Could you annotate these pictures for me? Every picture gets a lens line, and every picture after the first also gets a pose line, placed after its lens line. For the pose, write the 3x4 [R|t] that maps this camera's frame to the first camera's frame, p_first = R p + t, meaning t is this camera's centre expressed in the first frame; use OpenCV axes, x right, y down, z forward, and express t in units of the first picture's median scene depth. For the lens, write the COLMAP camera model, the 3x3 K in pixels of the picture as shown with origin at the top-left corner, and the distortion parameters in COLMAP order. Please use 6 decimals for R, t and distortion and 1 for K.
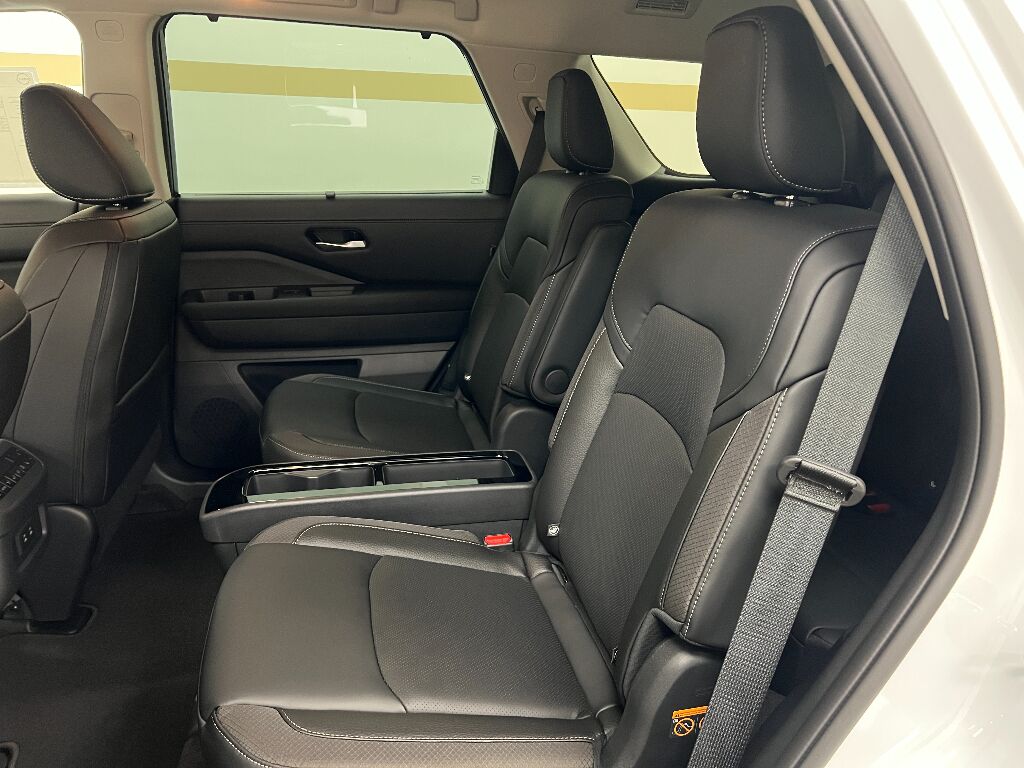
lens RADIAL K [[780.4, 0, 512.0], [0, 780.4, 384.0], [0, 0, 1]] dist [0.071826, -0.107260]
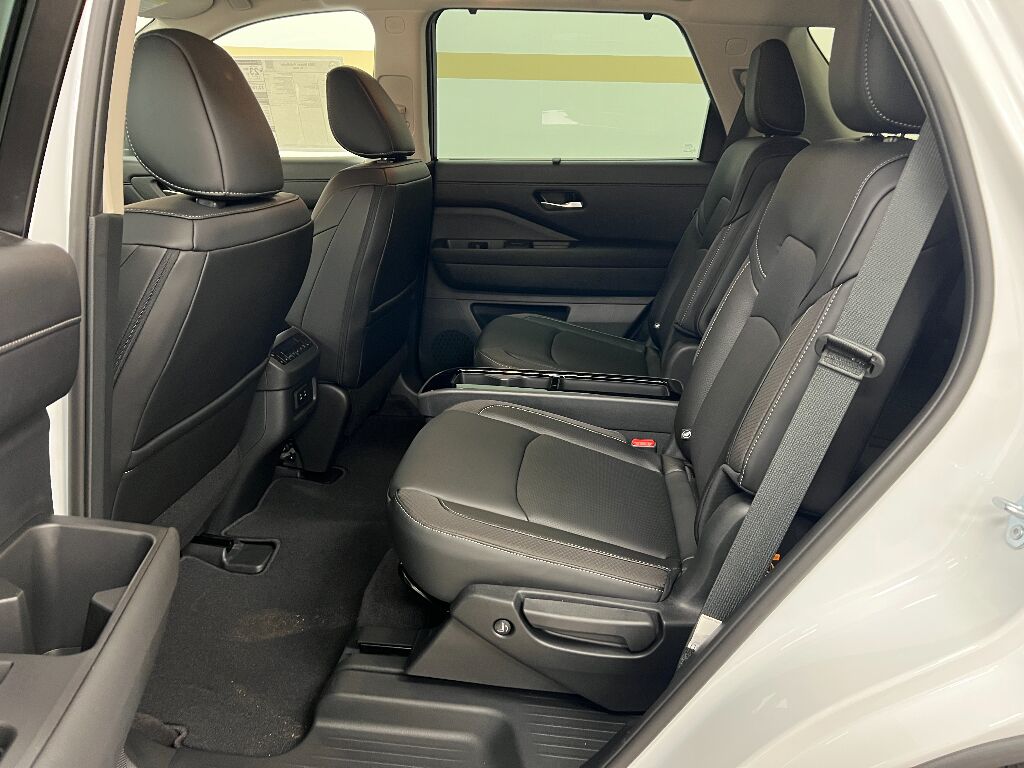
lens RADIAL K [[771.8, 0, 512.0], [0, 771.8, 384.0], [0, 0, 1]] dist [0.062811, -0.067681]
pose [[0.945425, 0.098015, -0.310750, 0.121172], [-0.094974, 0.995167, 0.024943, 0.082676], [0.311693, 0.005931, 0.950164, -0.138895]]
